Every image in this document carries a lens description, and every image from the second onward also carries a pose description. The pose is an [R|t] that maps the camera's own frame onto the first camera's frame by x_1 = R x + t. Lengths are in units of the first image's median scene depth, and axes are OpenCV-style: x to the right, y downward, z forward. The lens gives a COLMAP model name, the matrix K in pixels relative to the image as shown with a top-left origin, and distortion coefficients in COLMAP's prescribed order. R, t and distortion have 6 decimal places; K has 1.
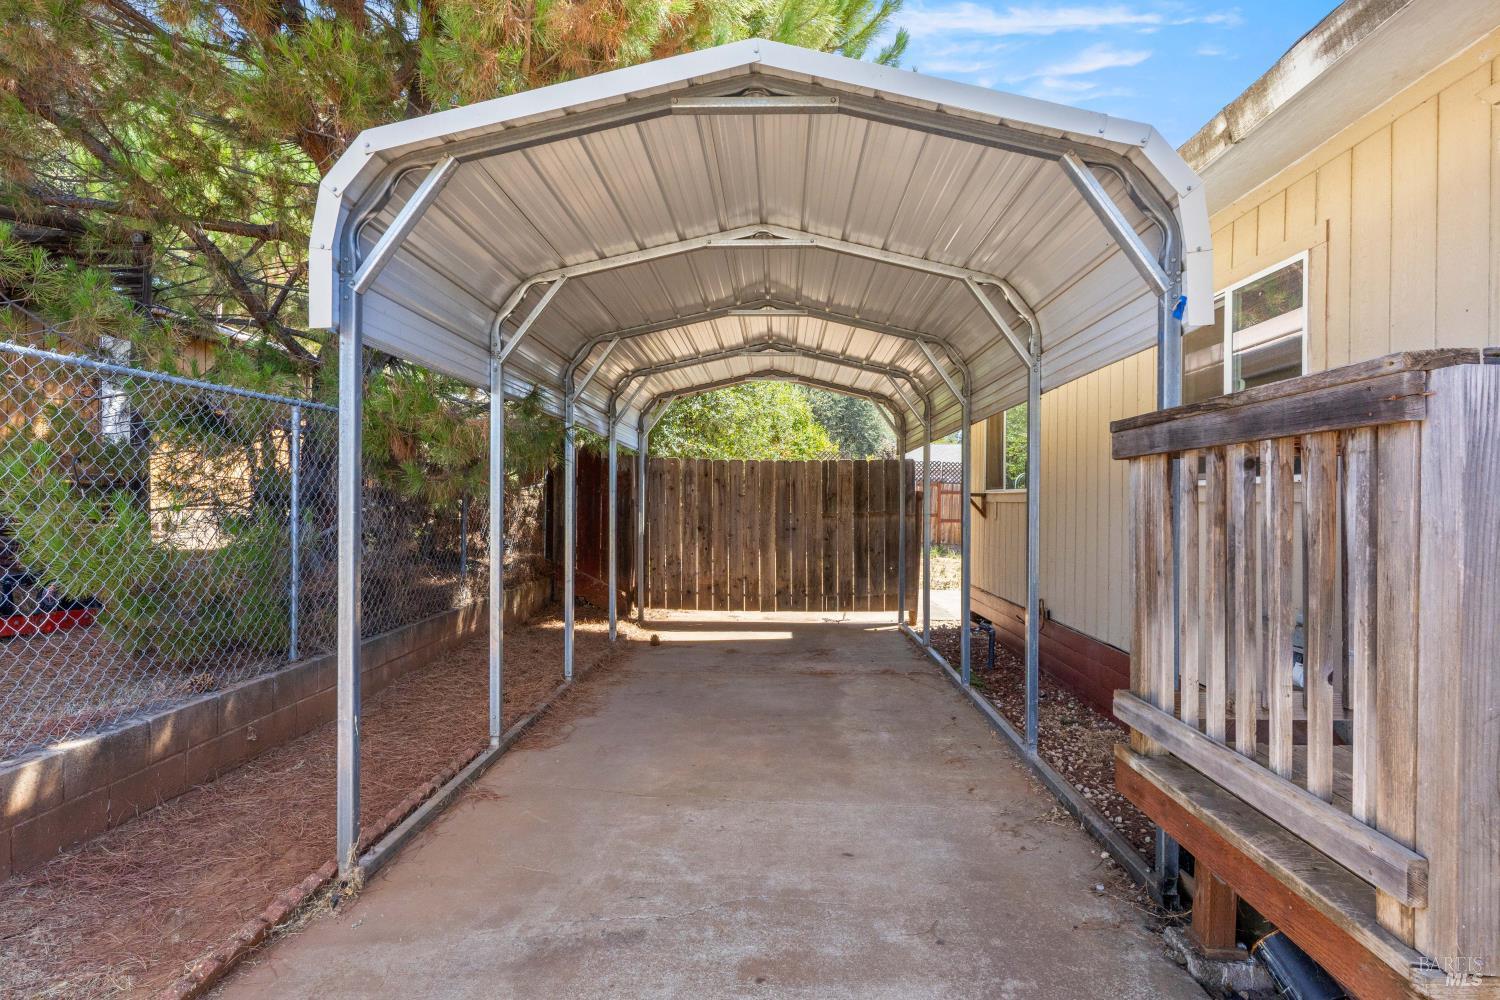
lens RADIAL K [[800.4, 0, 748.8], [0, 800.4, 501.7], [0, 0, 1]] dist [0.013858, 0.001118]
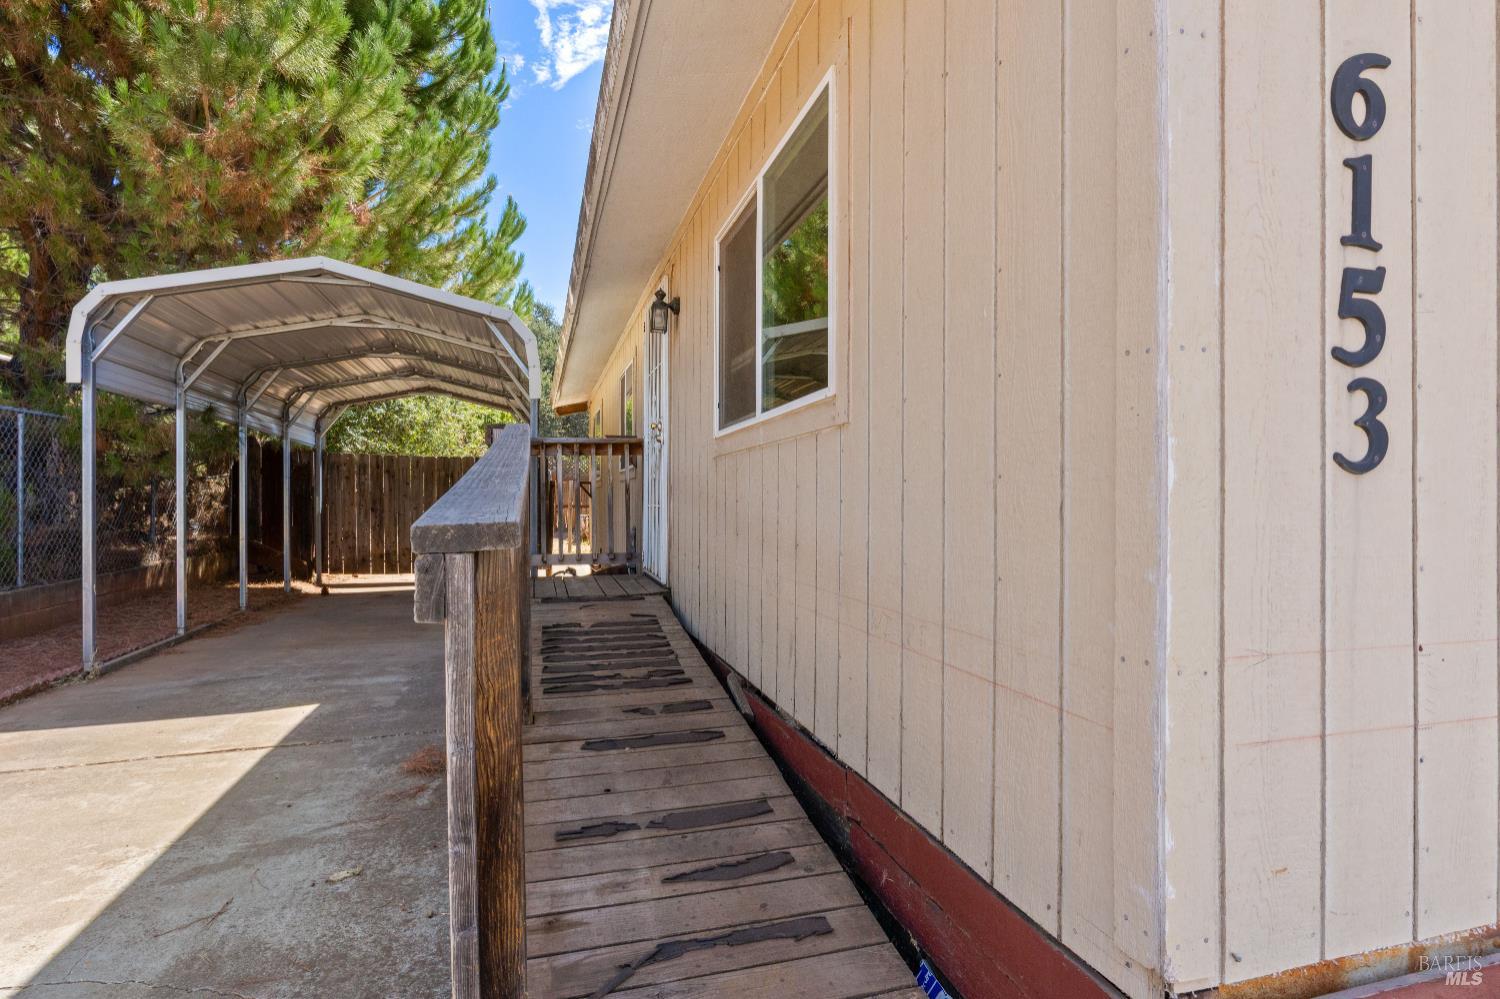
lens RADIAL K [[785.4, 0, 756.2], [0, 785.4, 501.2], [0, 0, 1]] dist [0.001745, -0.004027]
pose [[0.948248, -0.004300, 0.317501, 0.155587], [0.004150, 0.999991, 0.001148, 0.027671], [-0.317503, 0.000229, 0.948257, -0.479013]]
